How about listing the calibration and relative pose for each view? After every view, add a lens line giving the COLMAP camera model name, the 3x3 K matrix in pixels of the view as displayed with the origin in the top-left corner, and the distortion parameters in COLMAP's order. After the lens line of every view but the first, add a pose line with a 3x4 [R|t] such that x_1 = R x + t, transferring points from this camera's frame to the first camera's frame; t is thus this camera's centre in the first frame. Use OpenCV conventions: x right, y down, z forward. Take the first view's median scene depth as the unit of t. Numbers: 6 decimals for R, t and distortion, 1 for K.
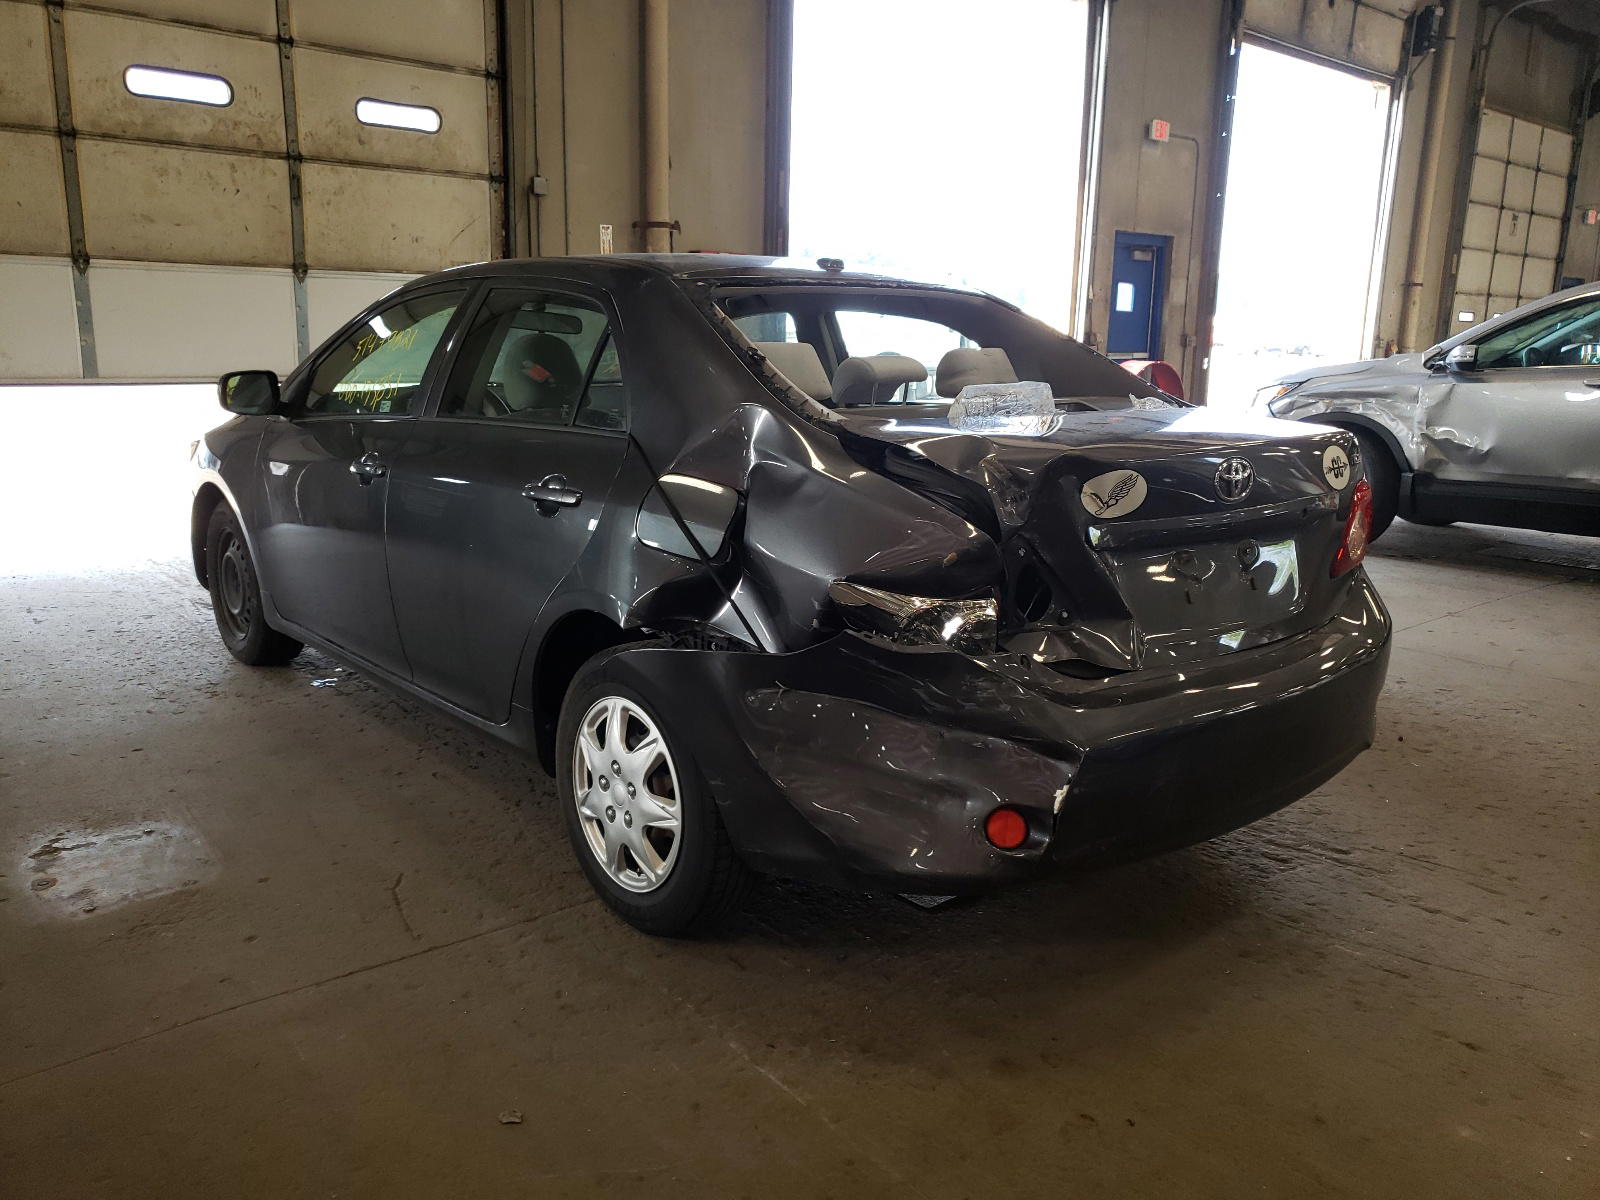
lens RADIAL K [[1227.5, 0, 800.0], [0, 1227.5, 600.0], [0, 0, 1]] dist [0.067784, -0.072845]
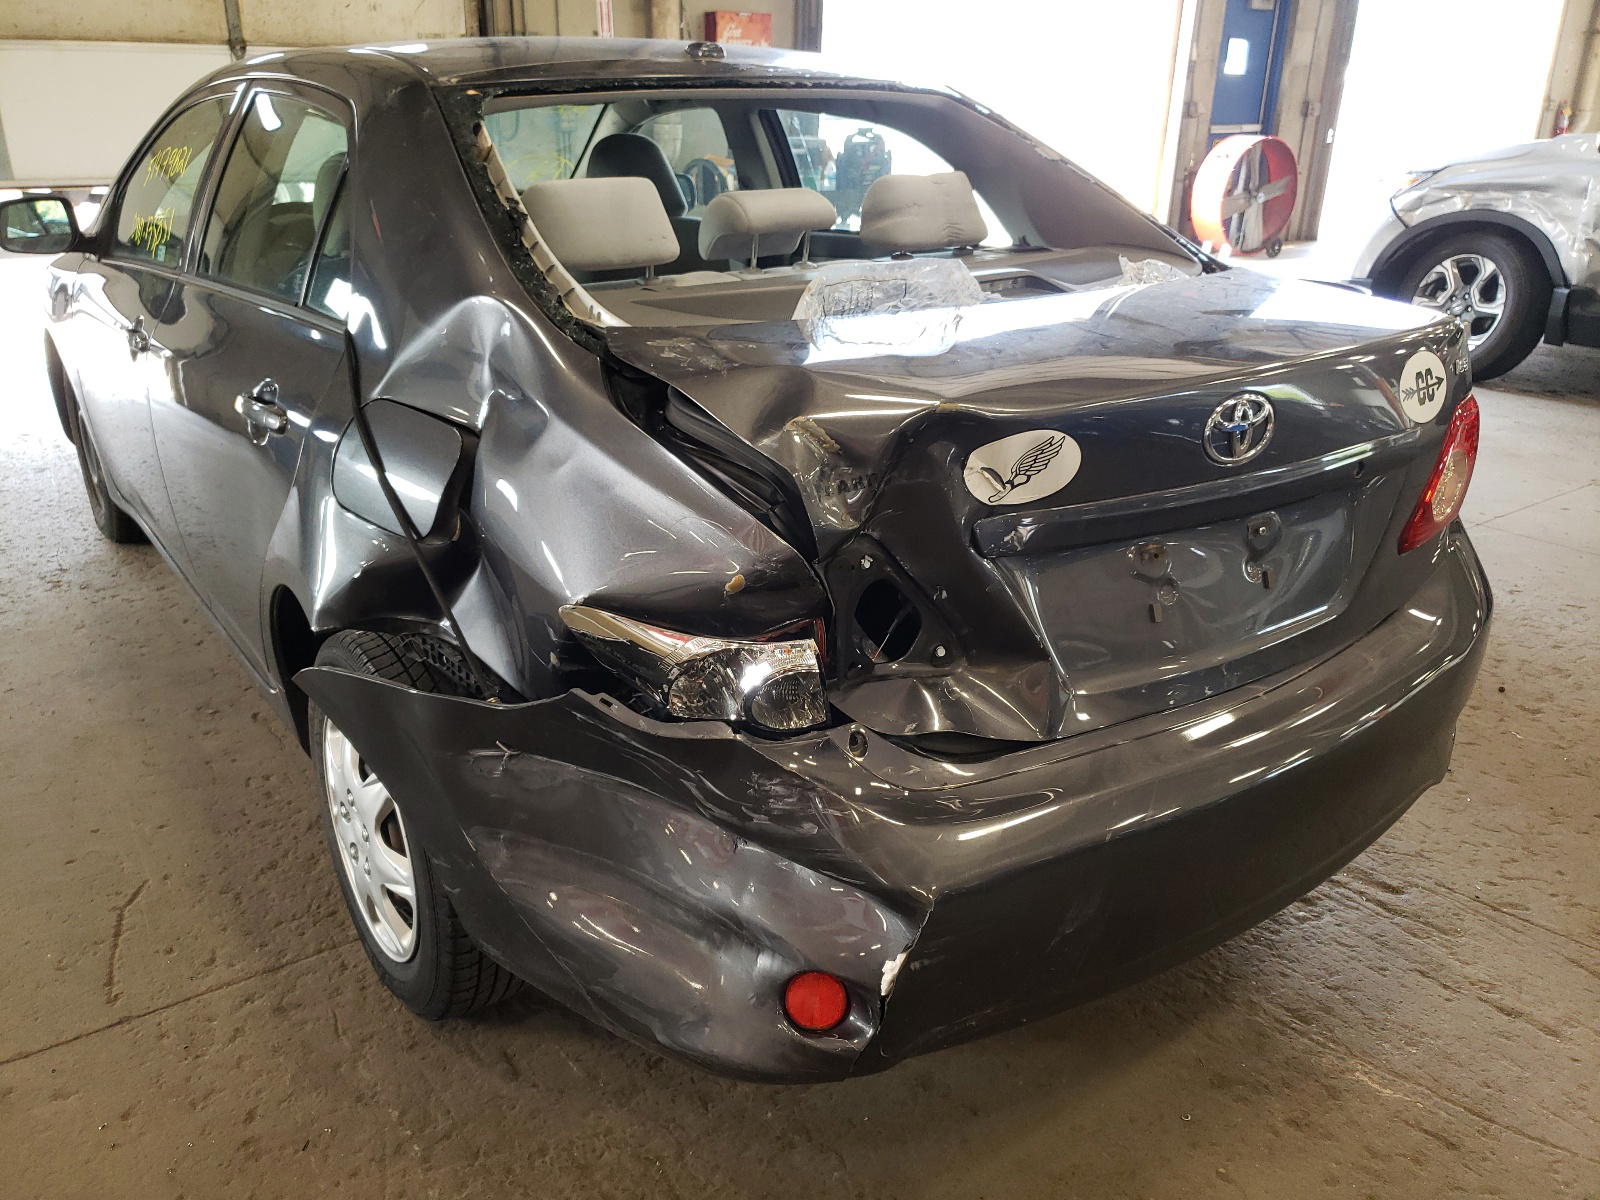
lens RADIAL K [[1258.1, 0, 753.5], [0, 1258.1, 605.0], [0, 0, 1]] dist [0.036246, -0.004965]
pose [[0.995171, 0.024964, -0.094929, 0.099119], [-0.008810, 0.985931, 0.166920, -0.066111], [0.097761, -0.165278, 0.981390, 0.196125]]
